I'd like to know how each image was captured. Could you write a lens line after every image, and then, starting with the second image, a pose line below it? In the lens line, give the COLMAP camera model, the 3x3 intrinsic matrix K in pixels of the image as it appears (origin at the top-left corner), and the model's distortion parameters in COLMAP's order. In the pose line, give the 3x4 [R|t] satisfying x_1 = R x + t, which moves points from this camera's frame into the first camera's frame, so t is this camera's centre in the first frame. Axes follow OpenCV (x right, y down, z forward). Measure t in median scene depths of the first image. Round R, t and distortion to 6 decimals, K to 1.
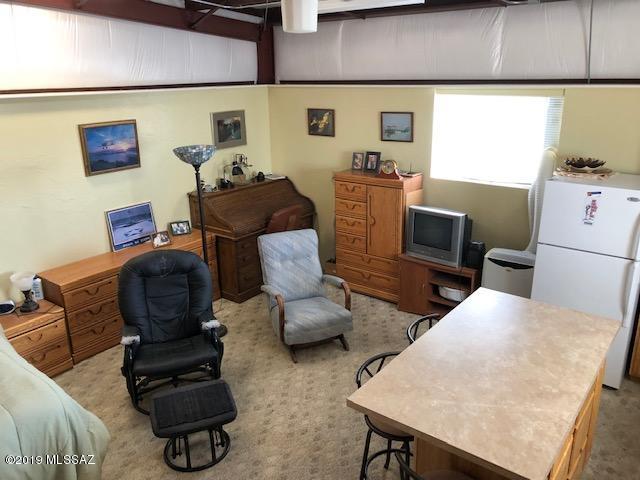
lens RADIAL K [[524.3, 0, 322.9], [0, 524.3, 239.8], [0, 0, 1]] dist [0.062747, -0.064827]
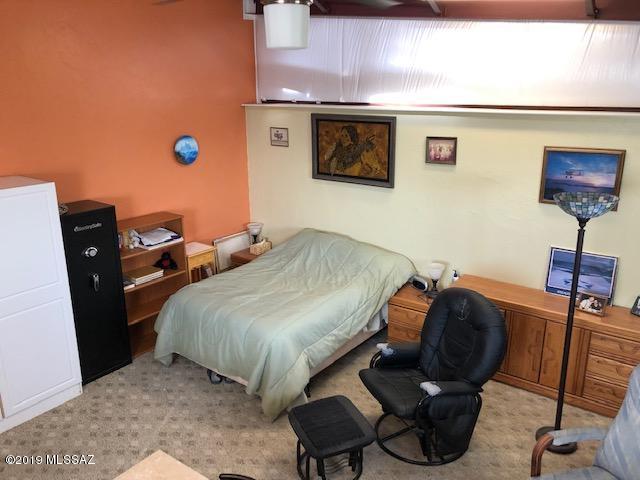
lens RADIAL K [[524.3, 0, 322.5], [0, 524.3, 238.3], [0, 0, 1]] dist [0.062747, -0.064827]
pose [[0.029721, 0.287102, -0.957439, 0.411808], [-0.314337, 0.911950, 0.263703, -0.176283], [0.948846, 0.293120, 0.117351, 0.525504]]
